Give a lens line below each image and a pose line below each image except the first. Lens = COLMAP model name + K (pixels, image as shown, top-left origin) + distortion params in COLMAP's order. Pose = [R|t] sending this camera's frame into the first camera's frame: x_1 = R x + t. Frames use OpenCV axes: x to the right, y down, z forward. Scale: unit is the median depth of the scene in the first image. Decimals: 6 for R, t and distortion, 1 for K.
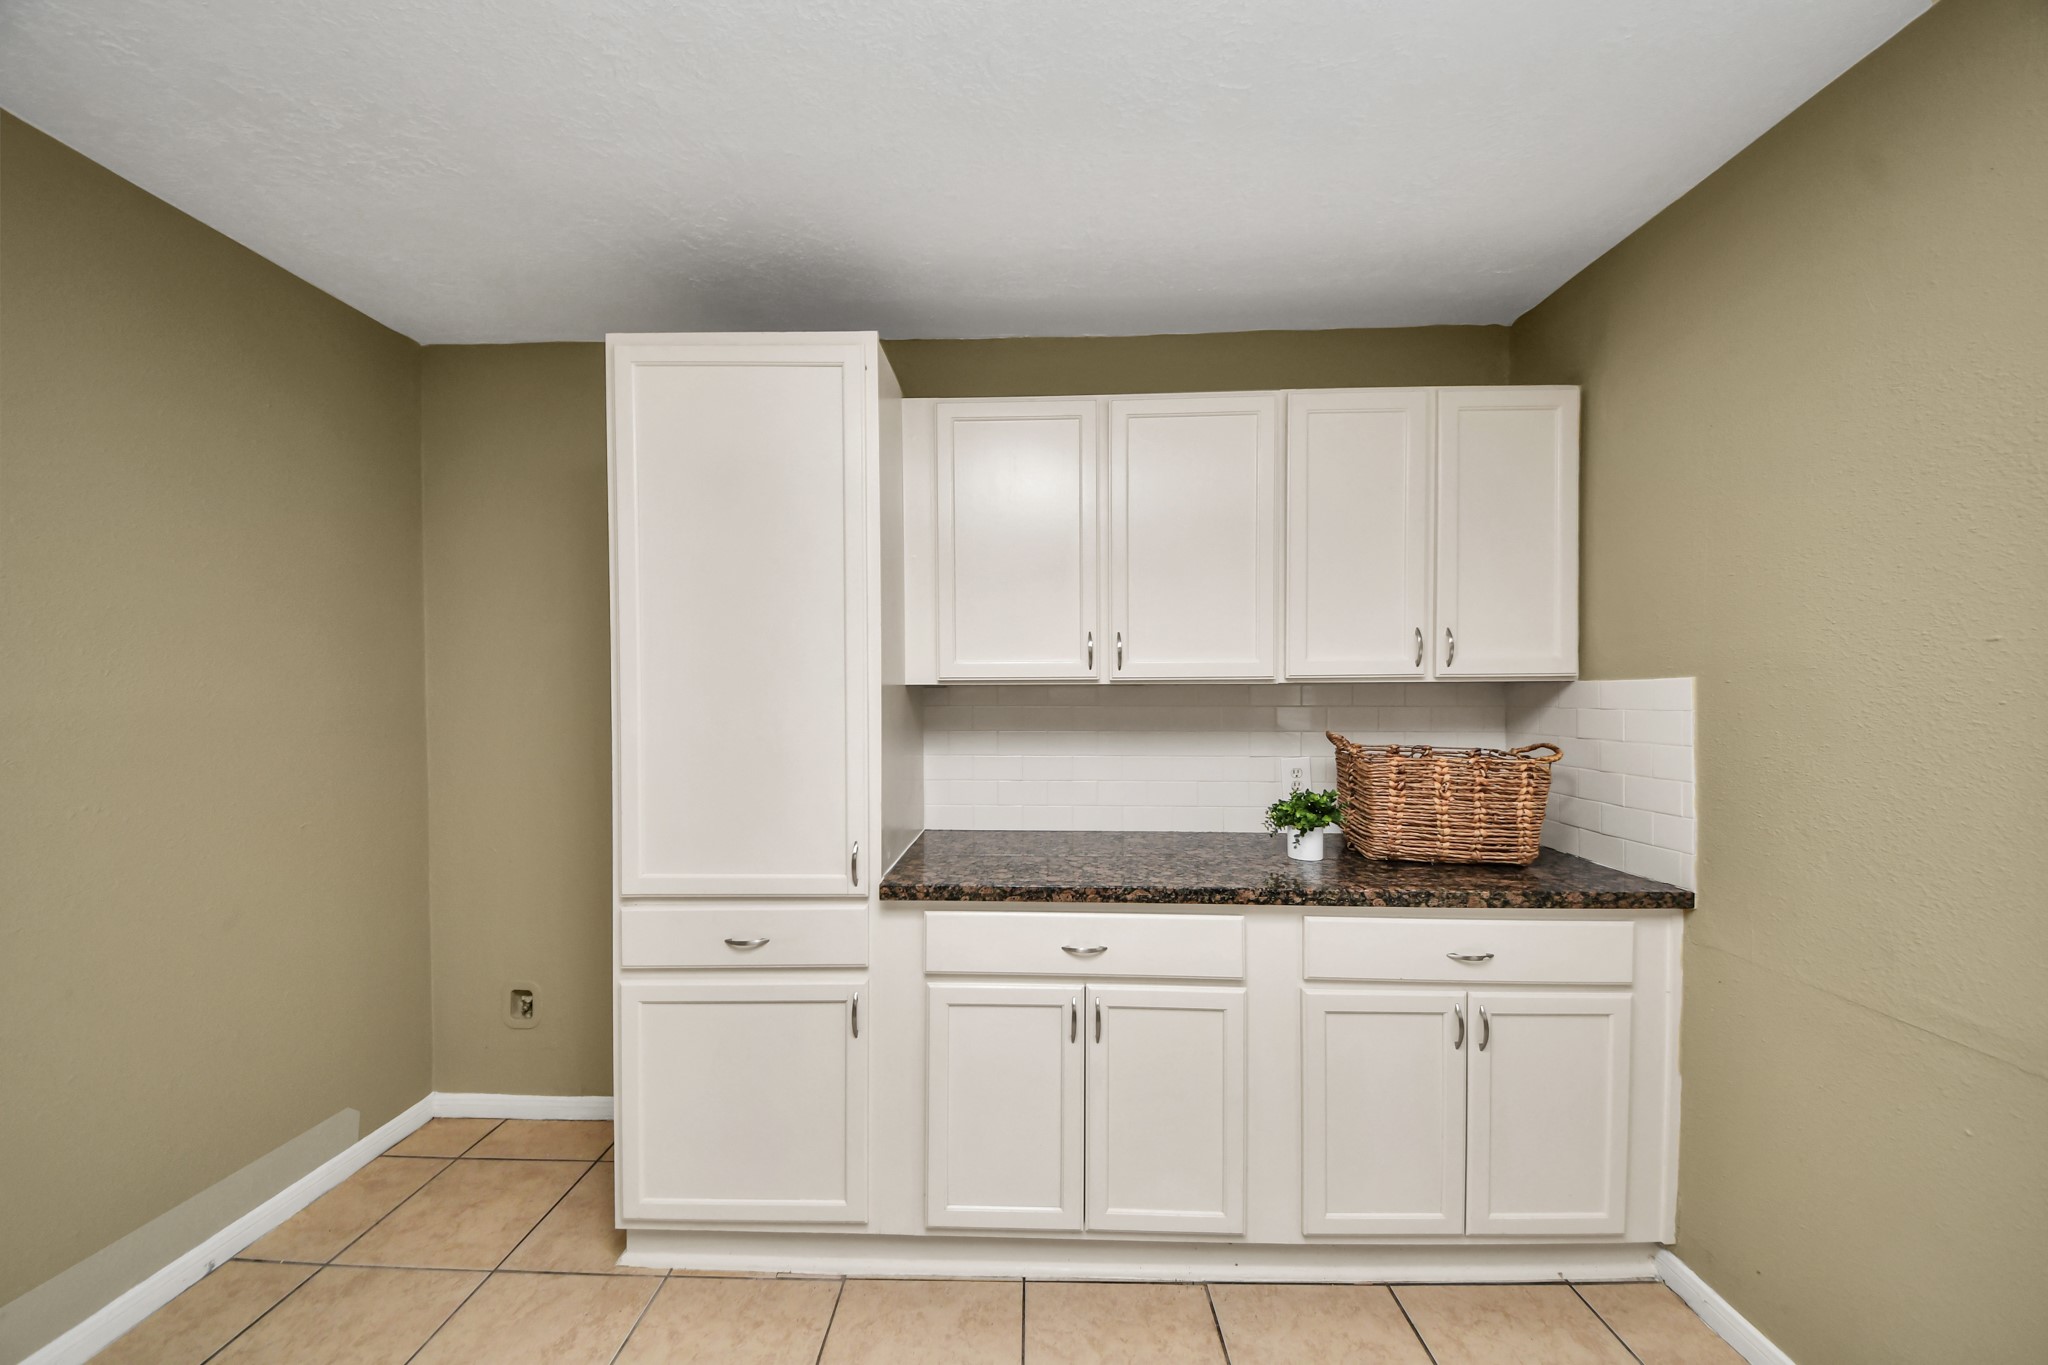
lens RADIAL K [[737.6, 0, 1030.4], [0, 737.6, 698.7], [0, 0, 1]] dist [0.038681, -0.028778]
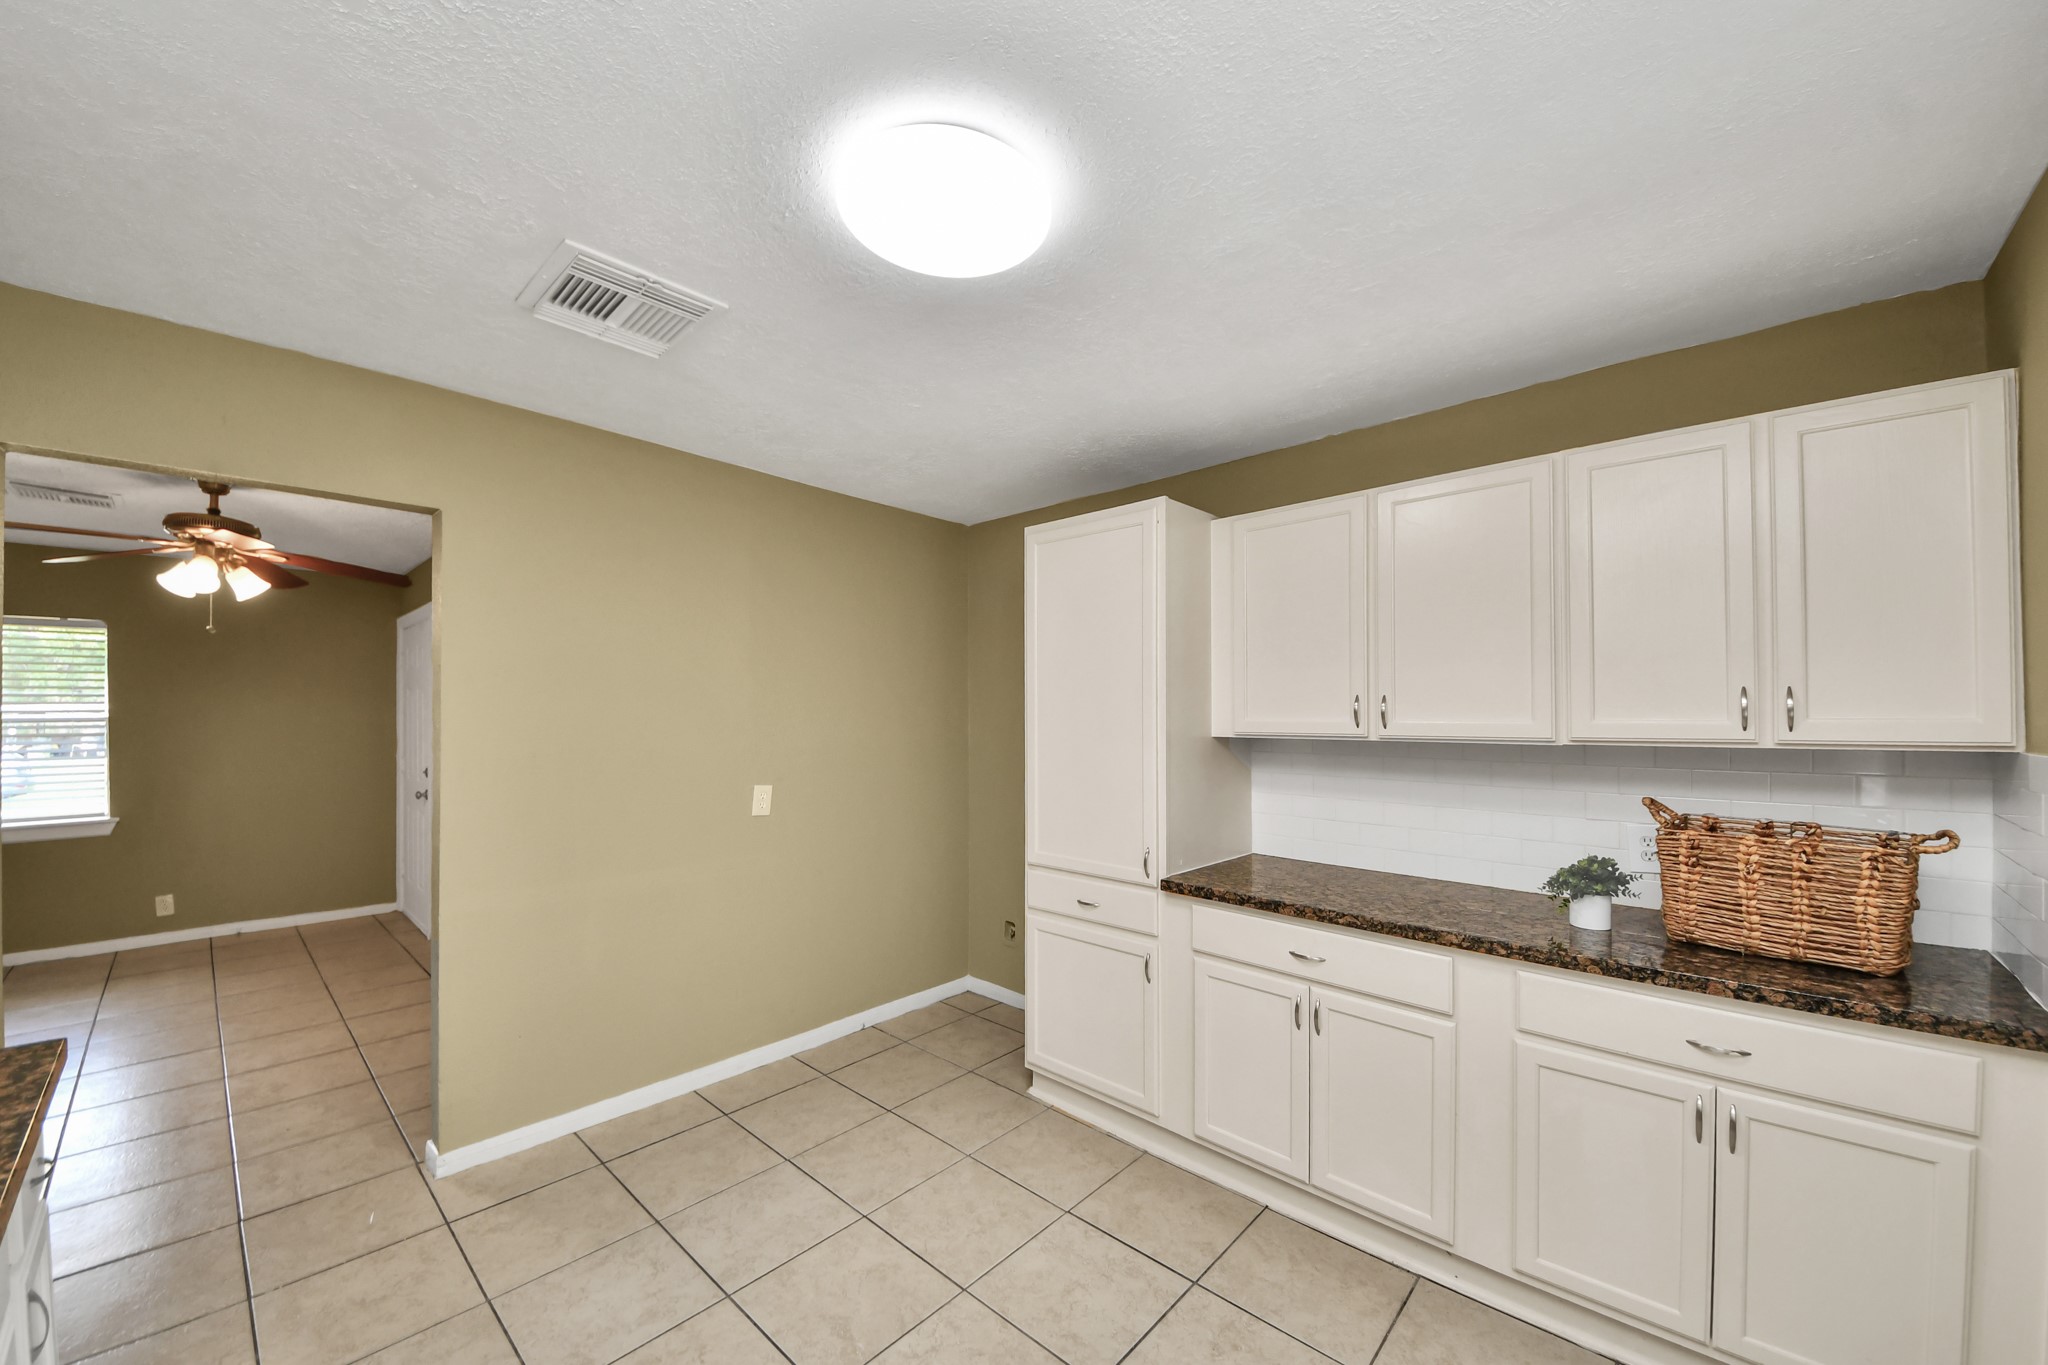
lens RADIAL K [[739.0, 0, 1011.3], [0, 739.0, 708.5], [0, 0, 1]] dist [0.026655, -0.018530]
pose [[0.755487, -0.003492, -0.655154, 0.493105], [-0.009629, 0.999819, -0.016432, -0.052074], [0.655092, 0.018723, 0.755317, -0.266771]]
